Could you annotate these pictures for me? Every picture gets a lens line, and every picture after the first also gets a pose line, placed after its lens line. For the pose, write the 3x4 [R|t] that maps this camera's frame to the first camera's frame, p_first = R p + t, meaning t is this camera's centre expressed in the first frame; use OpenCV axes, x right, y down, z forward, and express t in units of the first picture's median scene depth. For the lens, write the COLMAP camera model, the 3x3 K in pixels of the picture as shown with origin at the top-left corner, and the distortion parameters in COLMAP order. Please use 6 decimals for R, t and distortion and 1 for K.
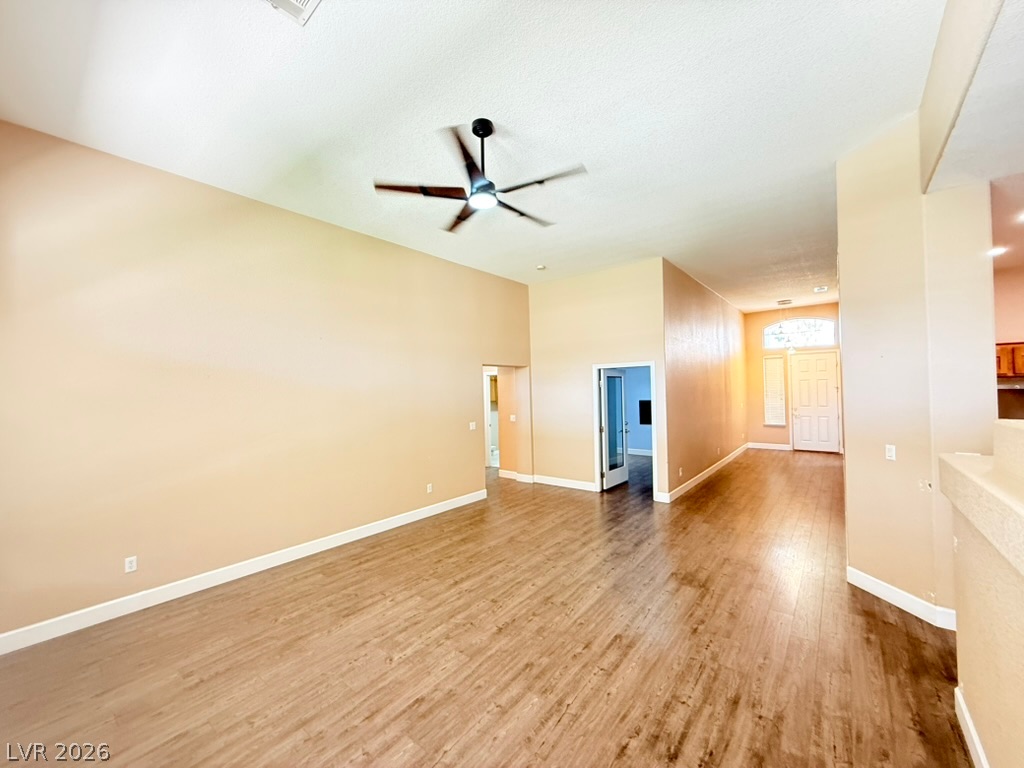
lens RADIAL K [[407.1, 0, 516.9], [0, 407.1, 383.3], [0, 0, 1]] dist [0.000040, -0.000226]
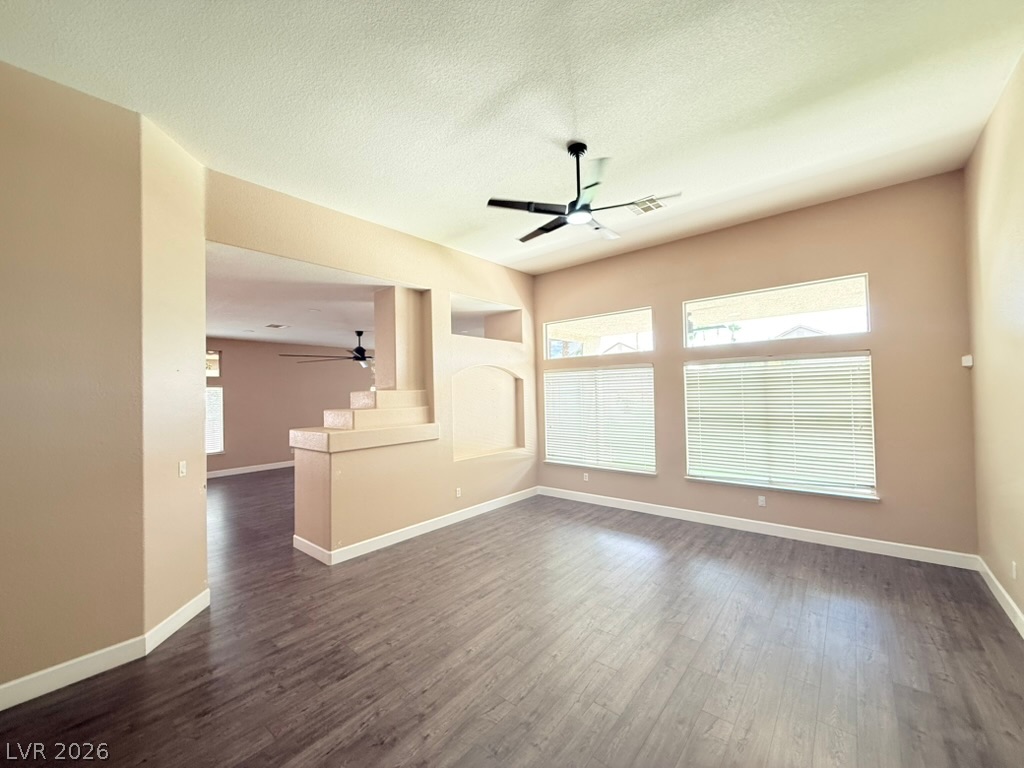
lens RADIAL K [[407.1, 0, 511.8], [0, 407.1, 390.0], [0, 0, 1]] dist [0.000040, -0.000226]
pose [[-0.998590, 0.041767, 0.032754, 0.082954], [0.041164, 0.998974, -0.018859, 0.032345], [-0.033508, -0.017484, -0.999286, 1.982887]]
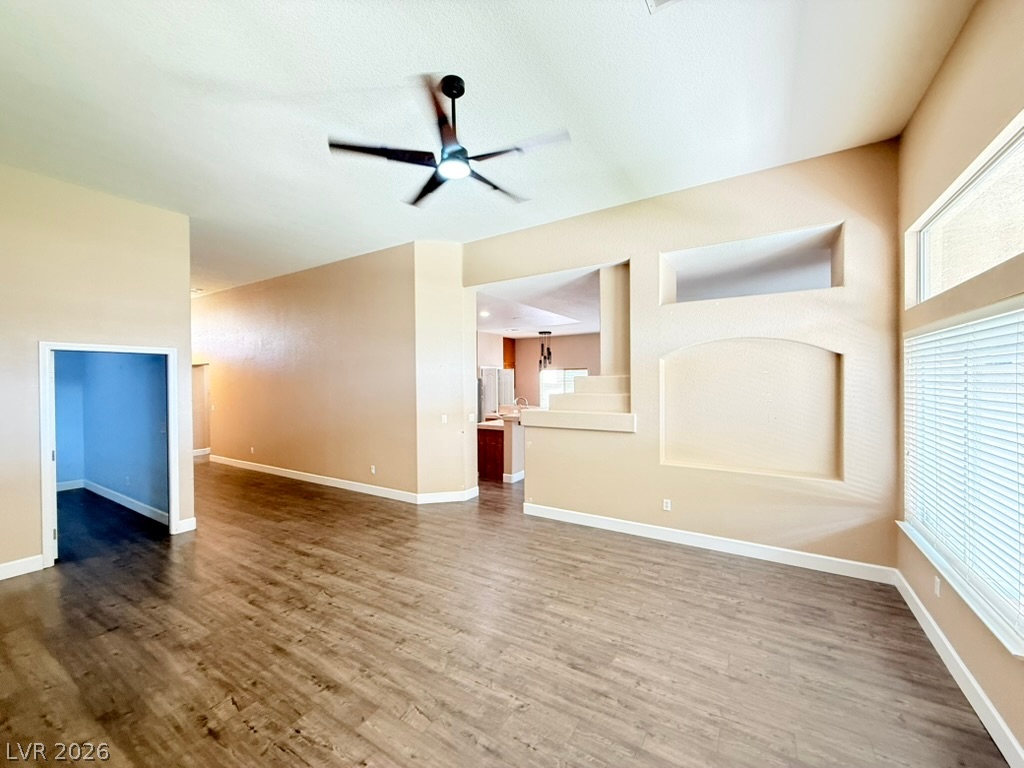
lens RADIAL K [[407.1, 0, 505.0], [0, 407.1, 383.8], [0, 0, 1]] dist [0.000040, -0.000226]
pose [[-0.102639, 0.012900, 0.994635, -0.931590], [-0.001830, 0.999912, -0.013157, 0.038858], [-0.994717, -0.003171, -0.102606, 0.929253]]
